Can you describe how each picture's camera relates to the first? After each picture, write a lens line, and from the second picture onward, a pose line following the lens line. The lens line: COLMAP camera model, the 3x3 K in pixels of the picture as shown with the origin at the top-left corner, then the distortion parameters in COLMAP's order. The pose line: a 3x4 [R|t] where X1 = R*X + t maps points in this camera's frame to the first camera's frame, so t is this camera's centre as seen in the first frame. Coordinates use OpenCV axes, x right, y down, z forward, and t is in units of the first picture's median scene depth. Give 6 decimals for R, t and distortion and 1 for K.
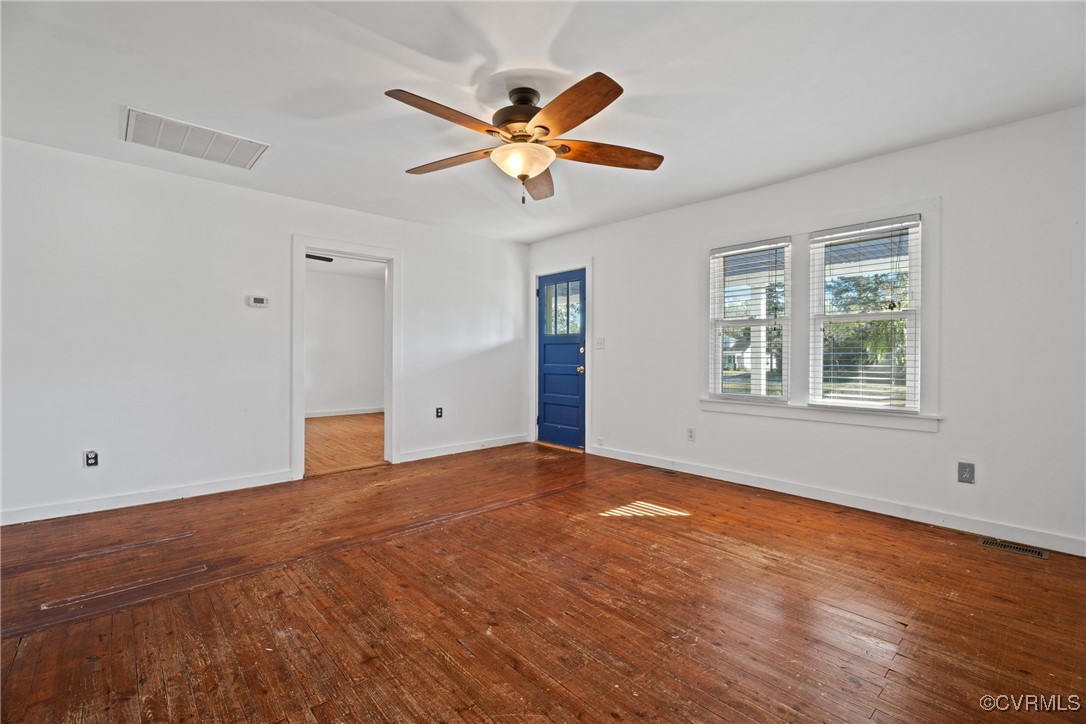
lens RADIAL K [[481.6, 0, 540.7], [0, 481.6, 357.7], [0, 0, 1]] dist [-0.002424, -0.000165]
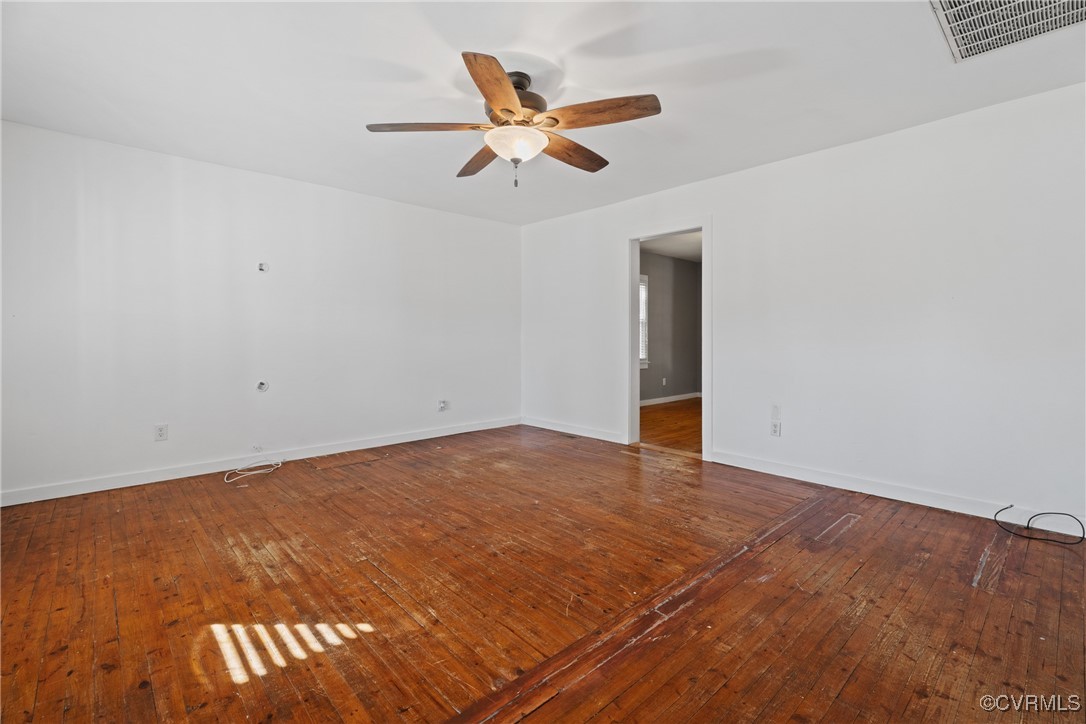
lens RADIAL K [[481.6, 0, 540.7], [0, 481.6, 357.7], [0, 0, 1]] dist [-0.002424, -0.000165]
pose [[-0.999964, -0.002821, -0.007990, -0.071698], [-0.003194, 0.998883, 0.047144, -0.007348], [0.007848, 0.047168, -0.998856, 1.793681]]
